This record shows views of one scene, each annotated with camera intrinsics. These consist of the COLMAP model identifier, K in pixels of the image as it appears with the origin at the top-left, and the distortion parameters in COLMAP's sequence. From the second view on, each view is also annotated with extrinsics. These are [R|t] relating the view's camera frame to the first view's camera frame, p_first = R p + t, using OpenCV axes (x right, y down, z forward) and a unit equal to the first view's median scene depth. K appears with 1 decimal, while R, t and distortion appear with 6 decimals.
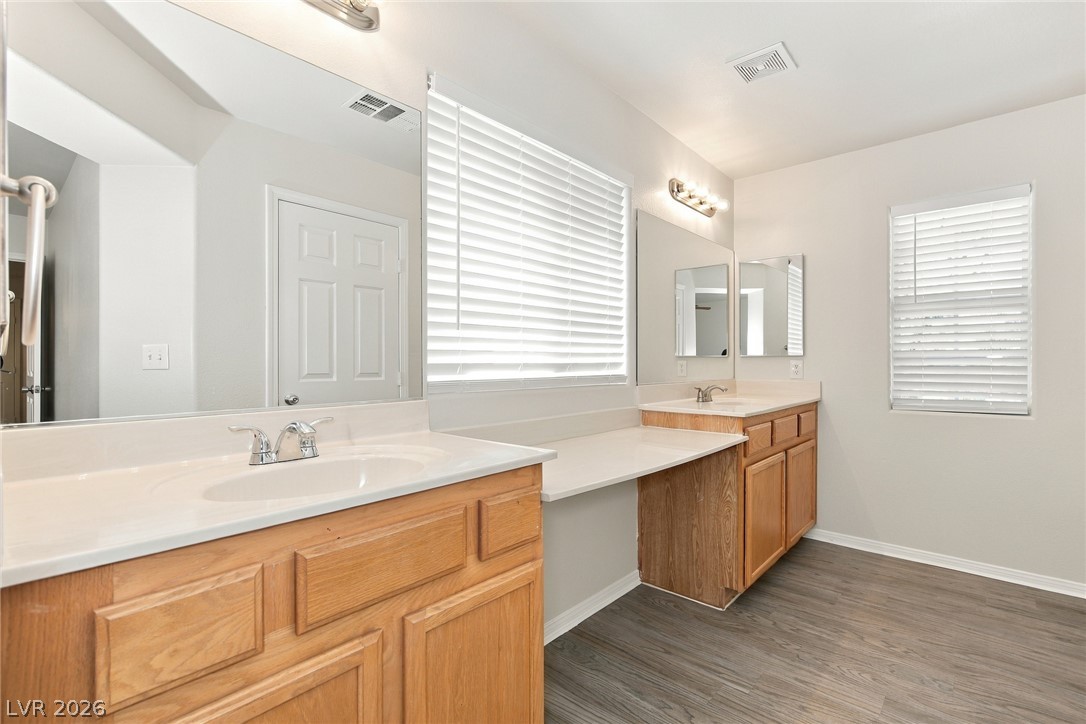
lens RADIAL K [[500.7, 0, 543.4], [0, 500.7, 359.1], [0, 0, 1]] dist [0.002731, 0.000415]
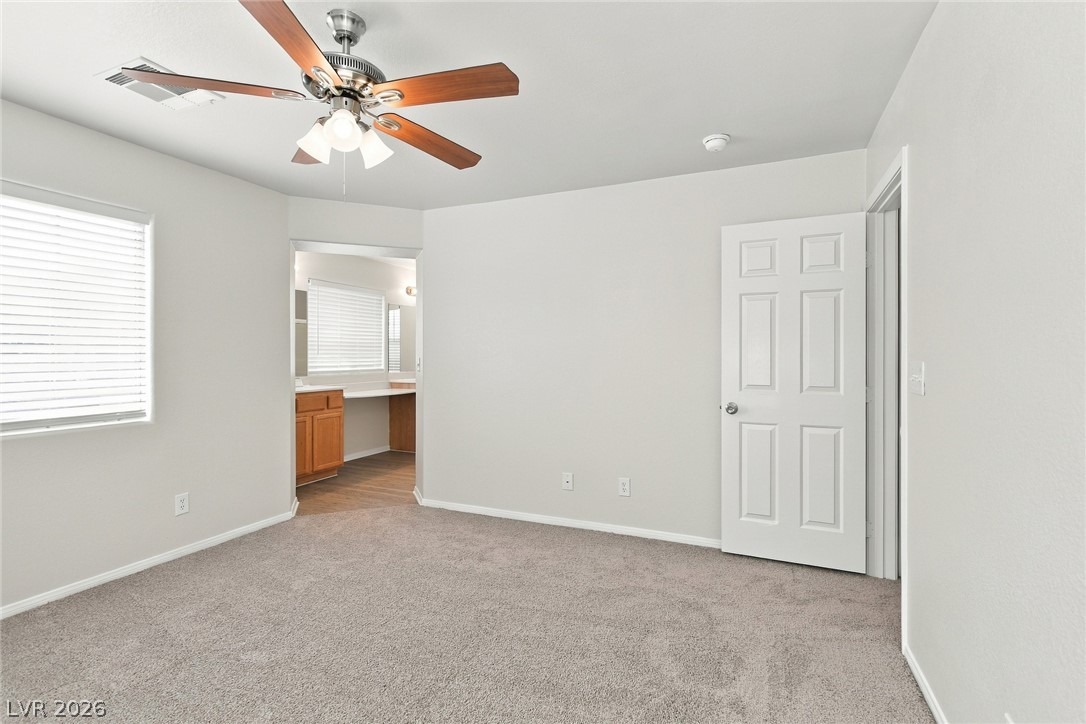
lens RADIAL K [[500.7, 0, 541.7], [0, 500.7, 355.3], [0, 0, 1]] dist [0.002731, 0.000415]
pose [[0.948246, -0.005546, 0.317488, 0.174357], [0.005516, 0.999984, 0.000993, -0.053624], [-0.317489, 0.000810, 0.948262, -2.504050]]
